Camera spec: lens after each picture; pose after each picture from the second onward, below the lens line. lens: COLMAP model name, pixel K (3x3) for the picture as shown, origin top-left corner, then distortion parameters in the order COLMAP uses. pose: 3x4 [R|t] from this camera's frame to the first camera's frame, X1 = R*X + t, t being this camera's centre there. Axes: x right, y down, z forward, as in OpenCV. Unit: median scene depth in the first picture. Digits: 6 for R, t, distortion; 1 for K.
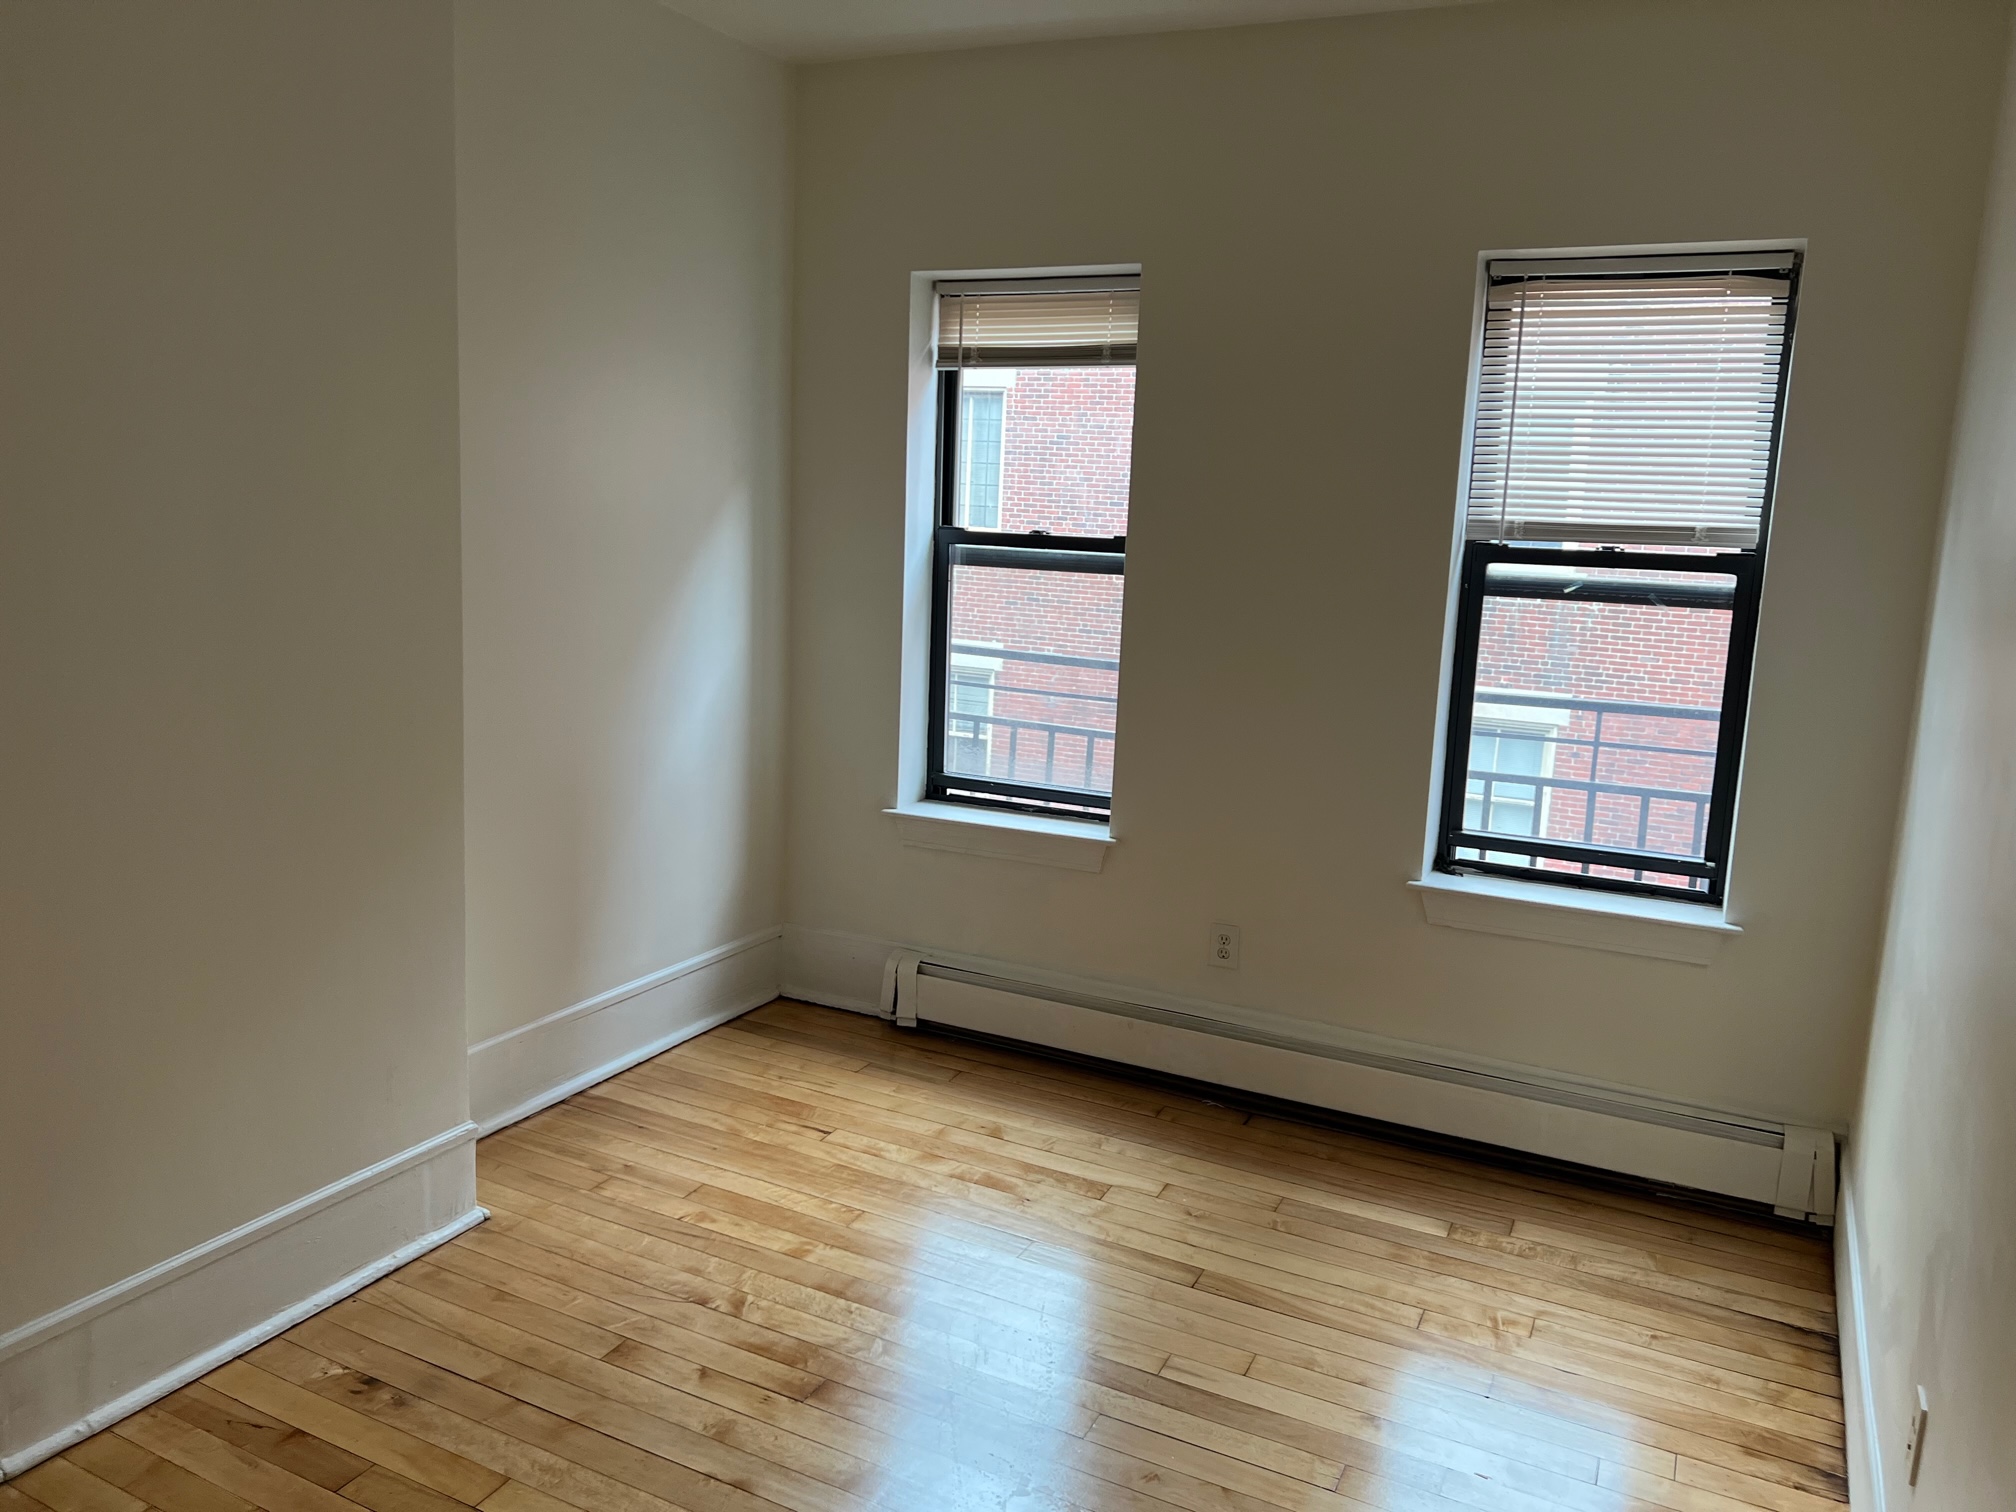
lens RADIAL K [[1509.0, 0, 1010.6], [0, 1509.0, 752.4], [0, 0, 1]] dist [0.079388, -0.073451]
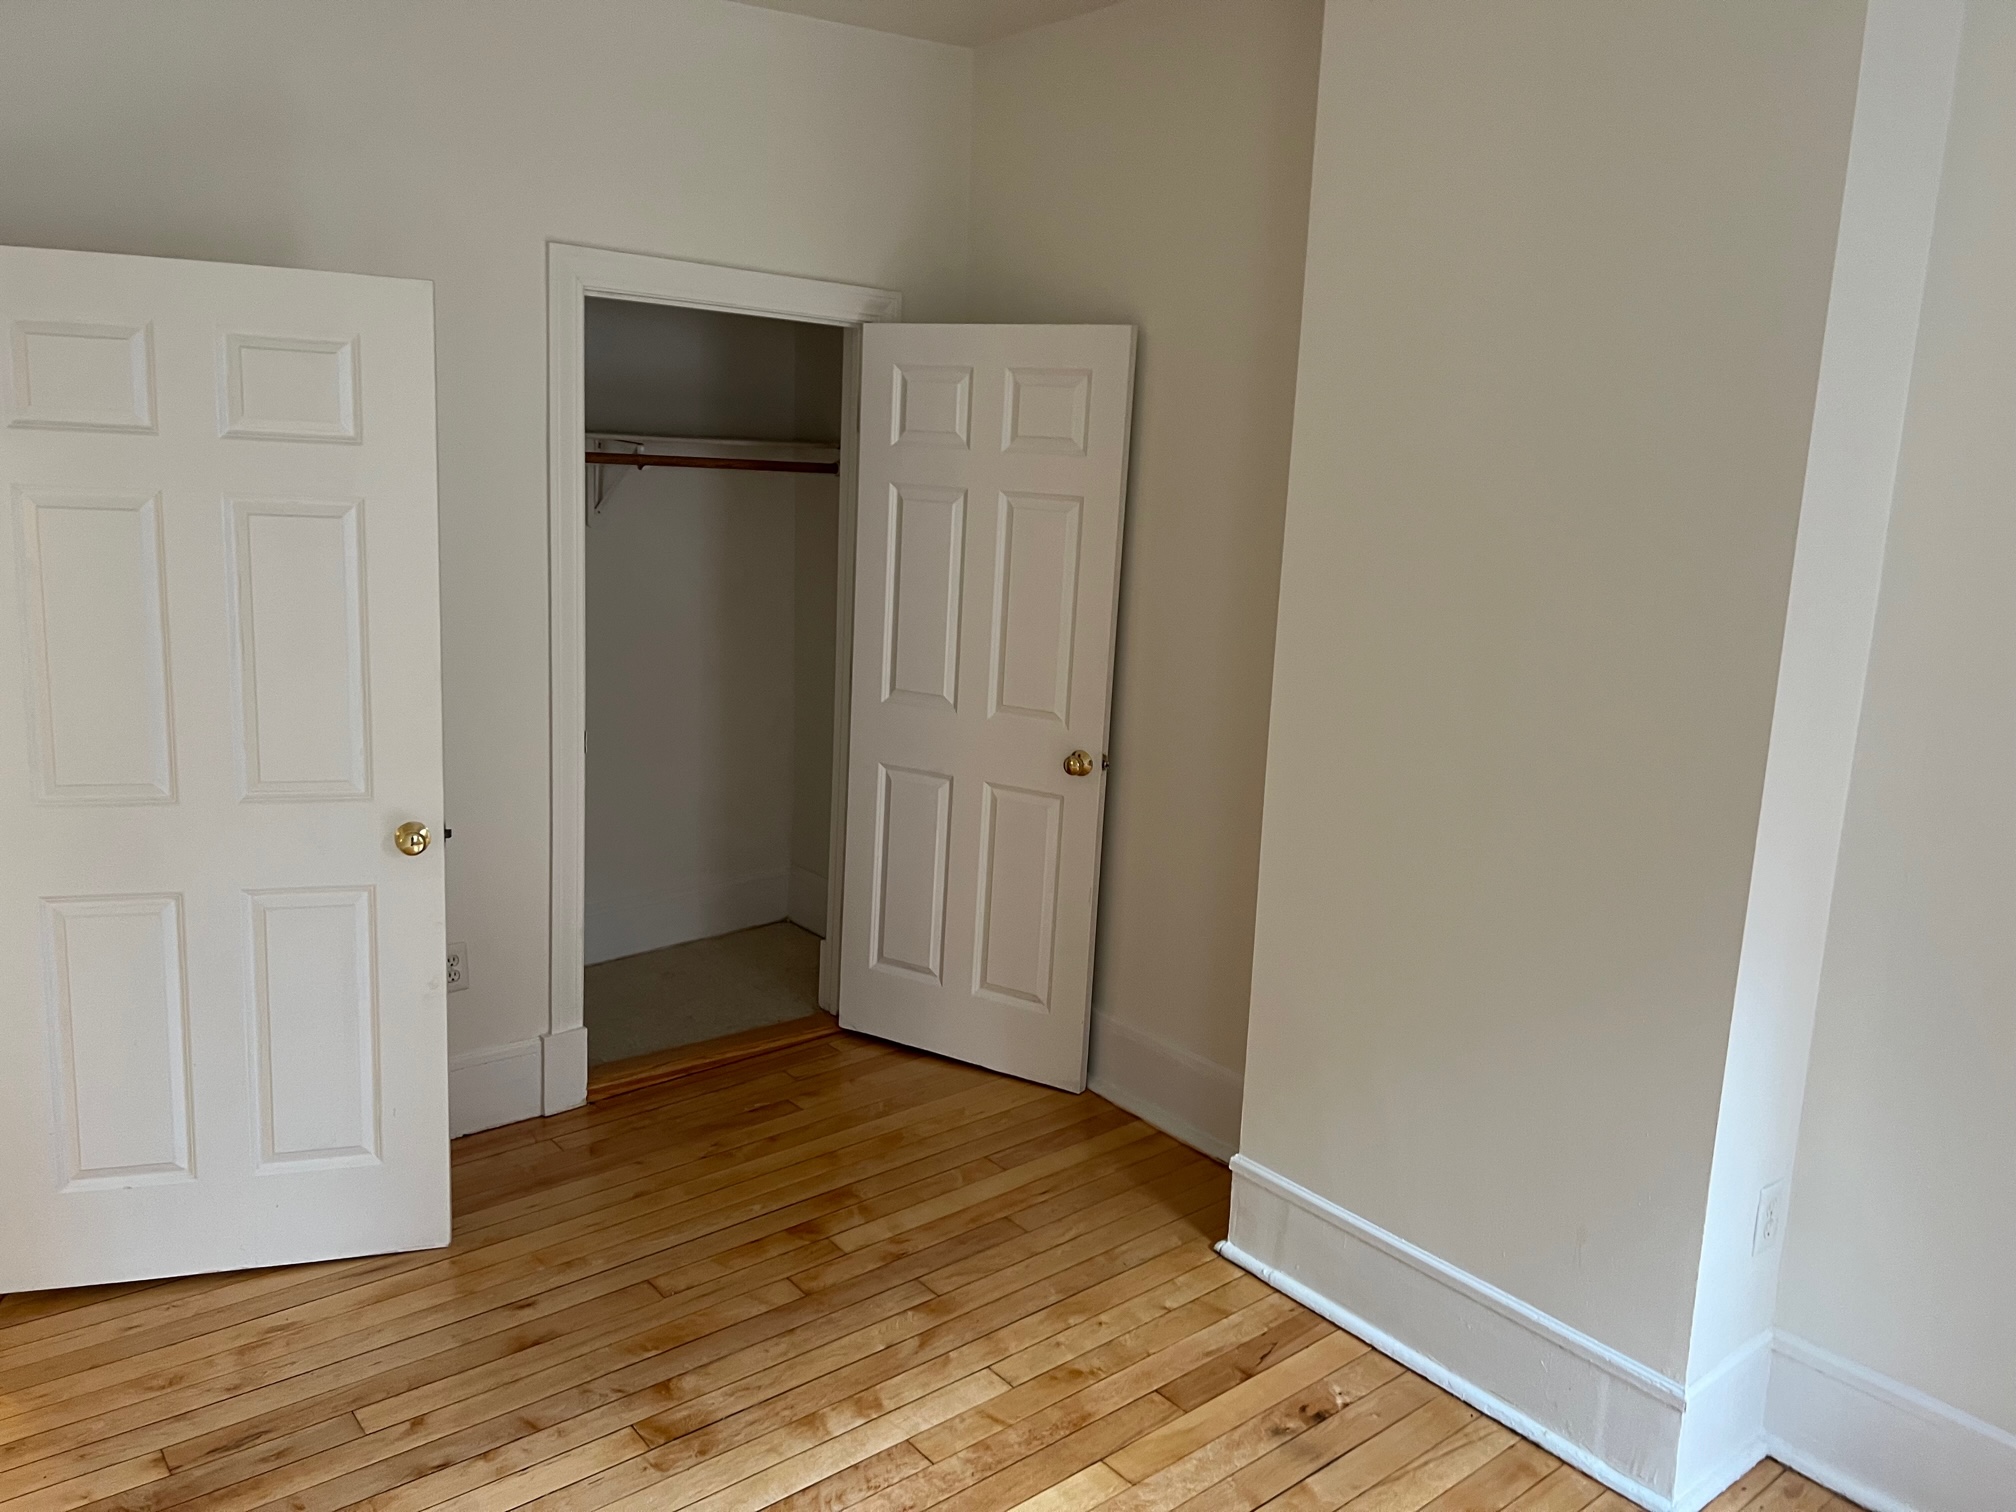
lens RADIAL K [[1509.0, 0, 1010.7], [0, 1509.0, 759.0], [0, 0, 1]] dist [0.079388, -0.073451]
pose [[-0.381972, 0.120041, -0.916345, 0.519553], [-0.245204, 0.942828, 0.225722, -0.170496], [0.891051, 0.310911, -0.330699, 1.008573]]
